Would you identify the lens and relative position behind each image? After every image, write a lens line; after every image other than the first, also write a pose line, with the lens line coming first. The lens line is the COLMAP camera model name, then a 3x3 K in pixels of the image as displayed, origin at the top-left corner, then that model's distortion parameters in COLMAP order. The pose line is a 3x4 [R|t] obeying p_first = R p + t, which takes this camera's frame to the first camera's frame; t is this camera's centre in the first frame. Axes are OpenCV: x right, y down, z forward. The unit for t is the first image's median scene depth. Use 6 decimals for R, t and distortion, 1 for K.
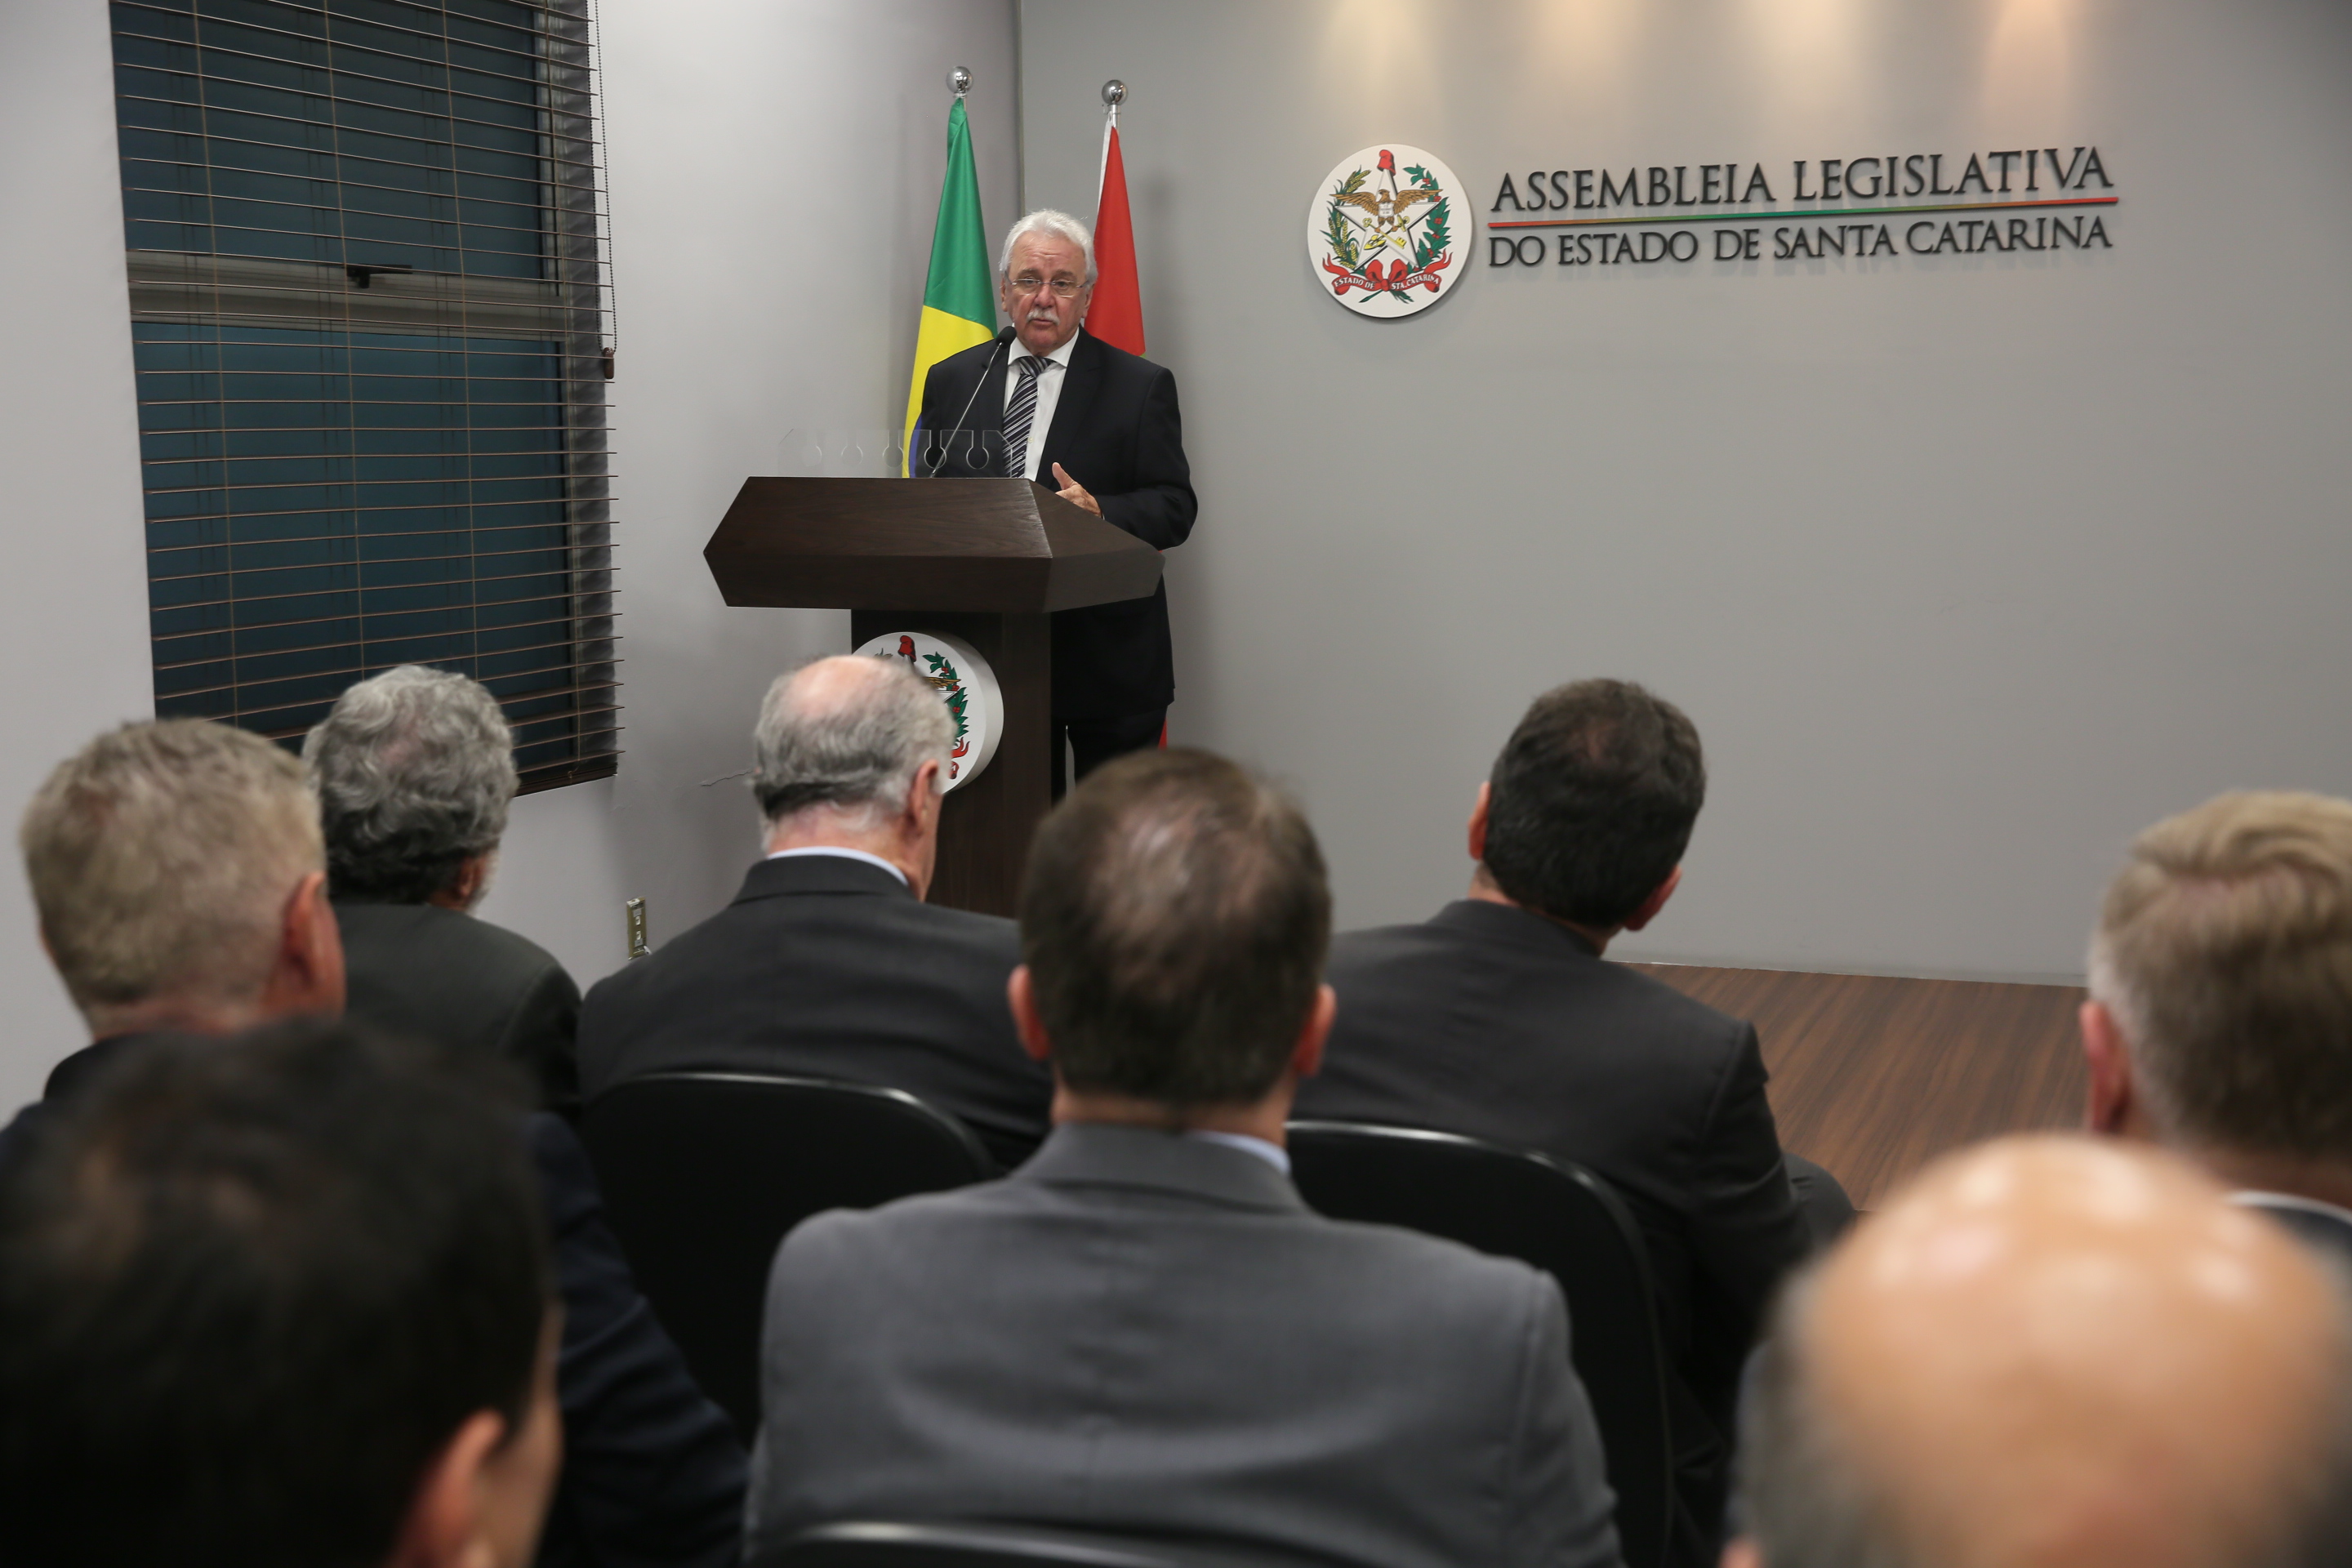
lens RADIAL K [[3227.9, 0, 1176.0], [0, 3227.9, 784.0], [0, 0, 1]] dist [0.084205, 0.002675]
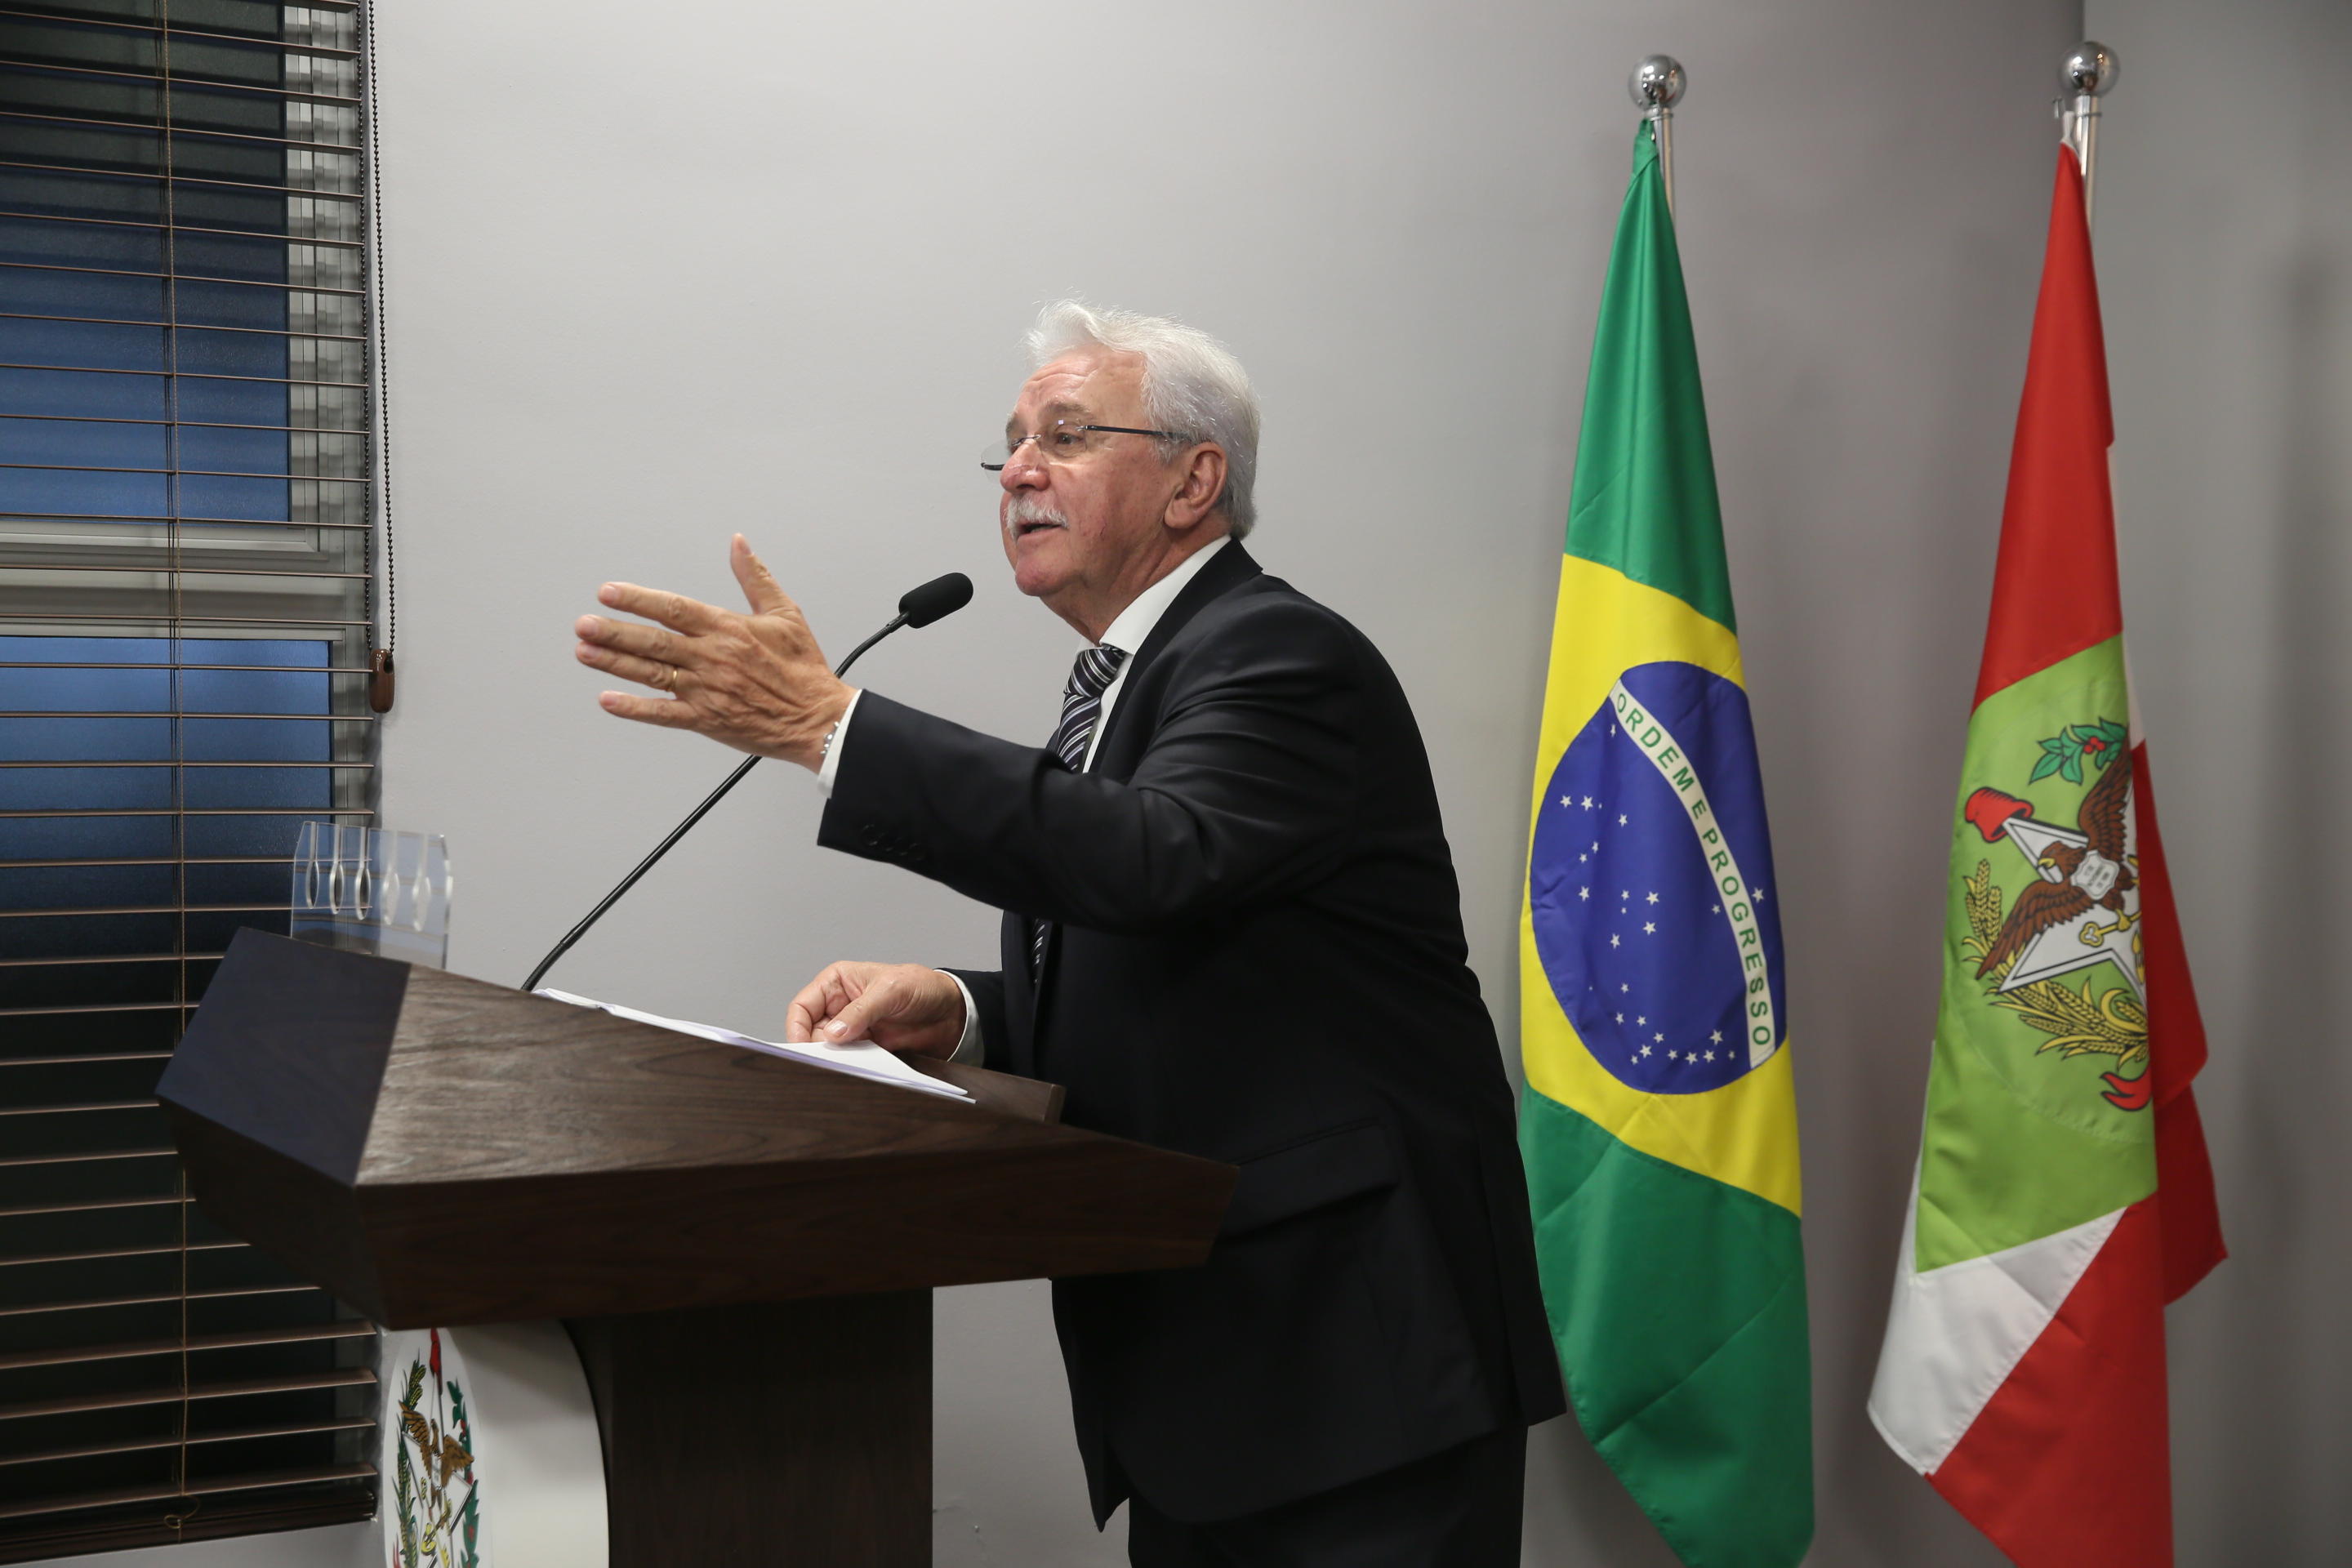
lens RADIAL K [[3227.9, 0, 1176.0], [0, 3227.9, 784.0], [0, 0, 1]] dist [0.084205, 0.002675]
pose [[0.709439, 0.005912, -0.704742, 0.216477], [-0.078522, 0.994402, -0.070704, -0.073784], [0.700379, 0.105498, 0.705932, 0.612381]]
